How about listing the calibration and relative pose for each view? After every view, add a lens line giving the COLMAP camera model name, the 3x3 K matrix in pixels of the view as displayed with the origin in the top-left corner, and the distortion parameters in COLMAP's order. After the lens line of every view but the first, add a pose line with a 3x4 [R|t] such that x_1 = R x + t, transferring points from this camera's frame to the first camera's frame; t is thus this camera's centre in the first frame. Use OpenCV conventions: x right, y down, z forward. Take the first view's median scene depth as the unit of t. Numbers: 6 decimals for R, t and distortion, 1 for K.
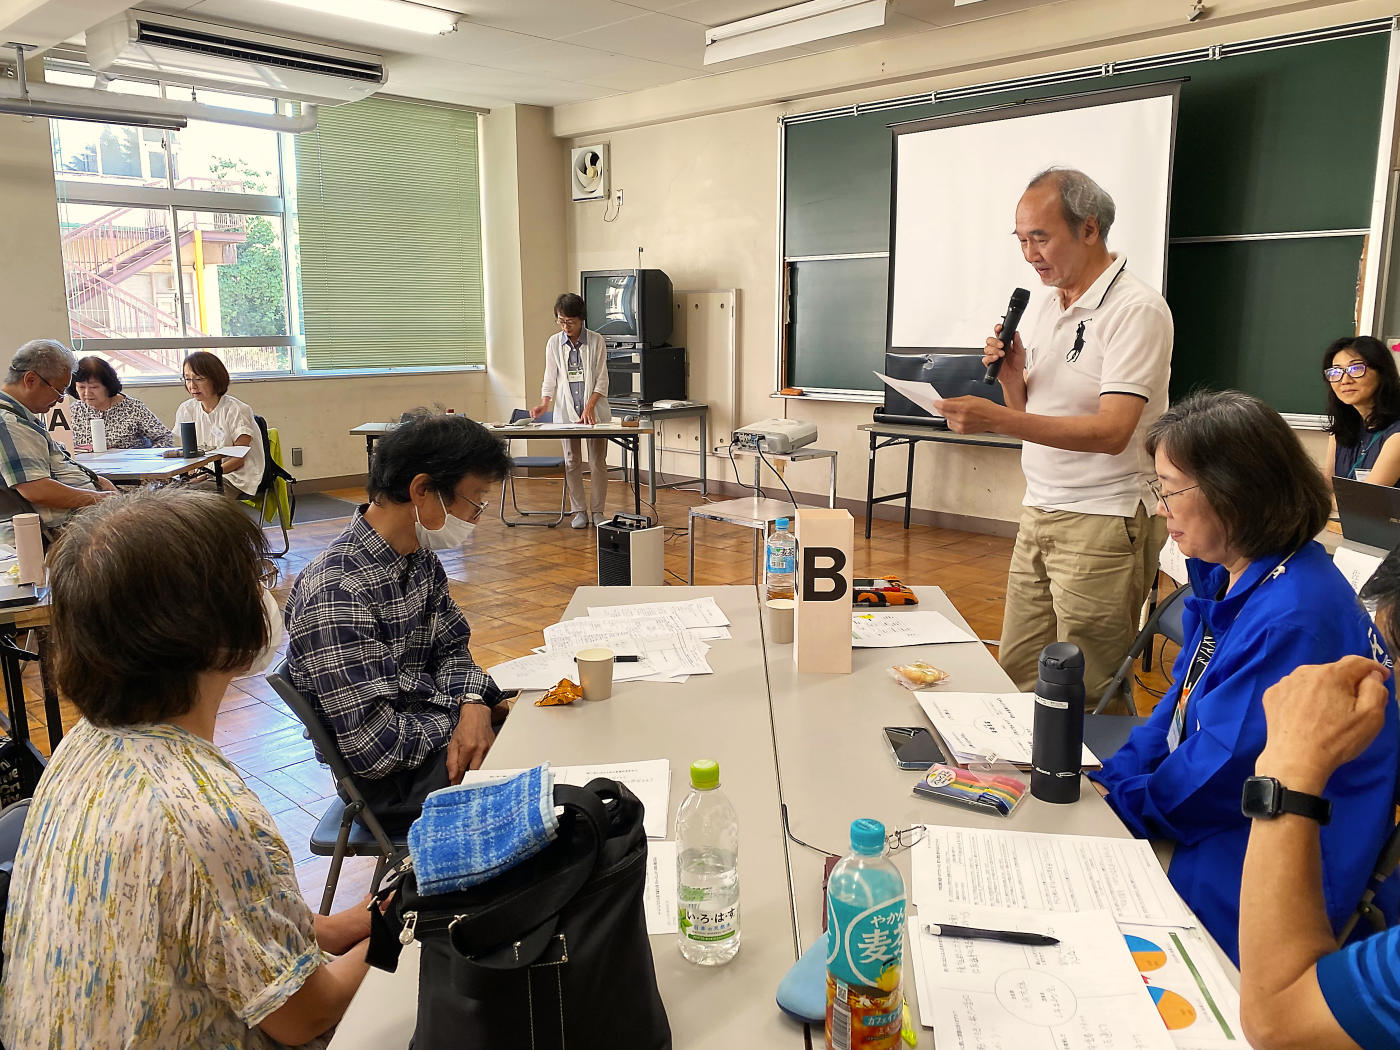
lens RADIAL K [[1150.7, 0, 673.1], [0, 1150.7, 527.9], [0, 0, 1]] dist [0.066441, -0.003666]
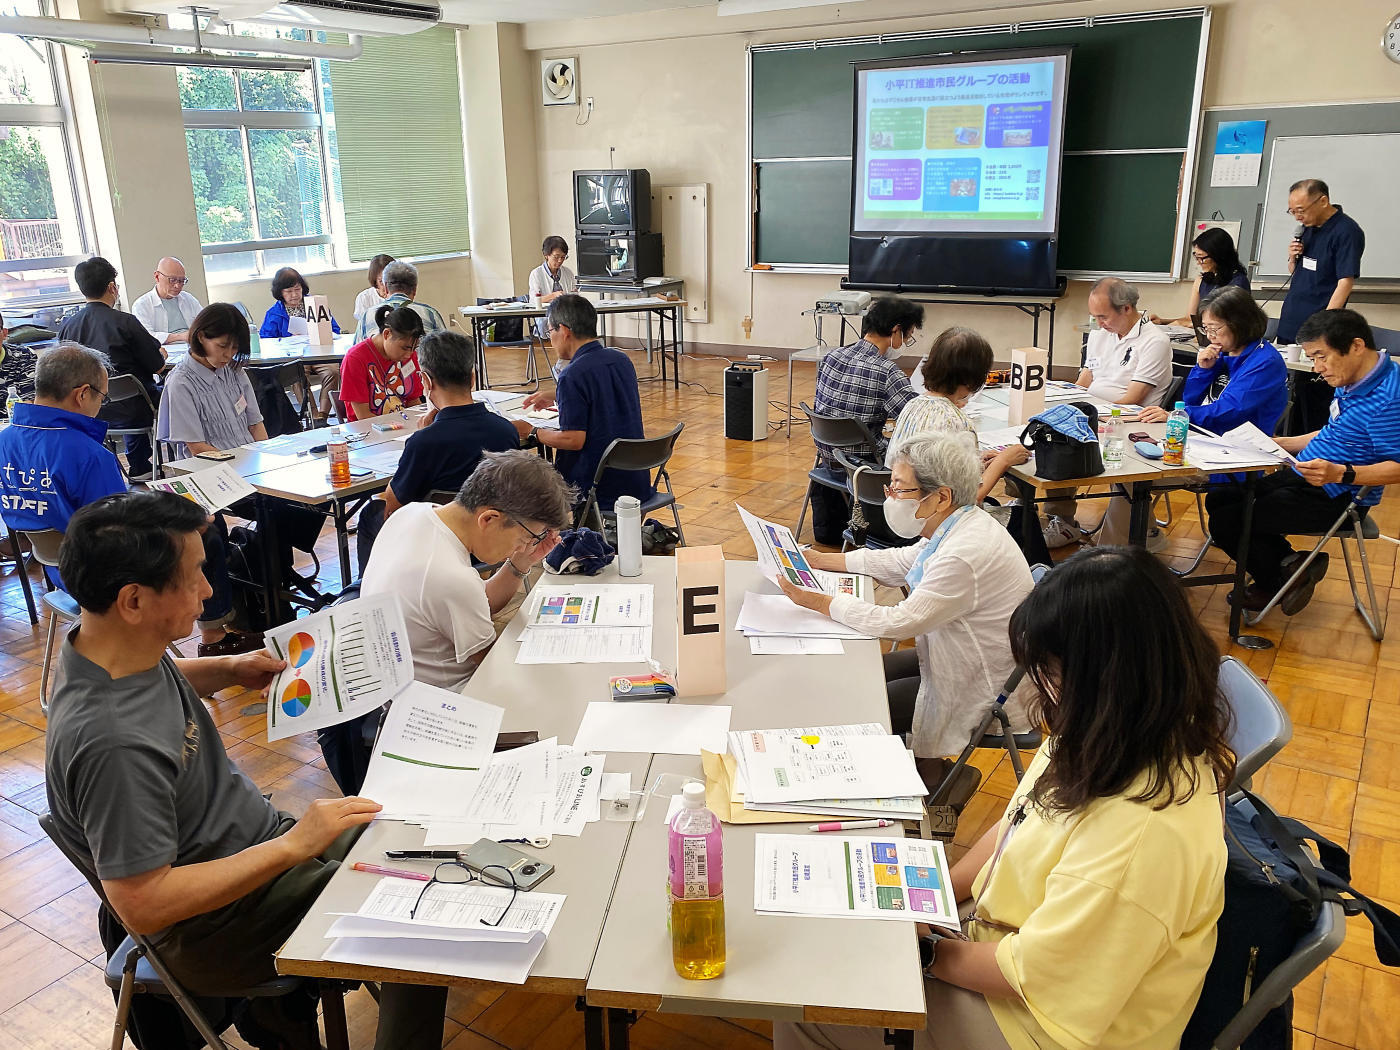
lens RADIAL K [[1173.8, 0, 670.7], [0, 1173.8, 533.2], [0, 0, 1]] dist [0.001293, -0.011552]
pose [[0.976657, -0.083611, 0.197863, -0.259230], [0.059569, 0.990430, 0.124496, 0.004629], [-0.206378, -0.109803, 0.972292, -0.250743]]
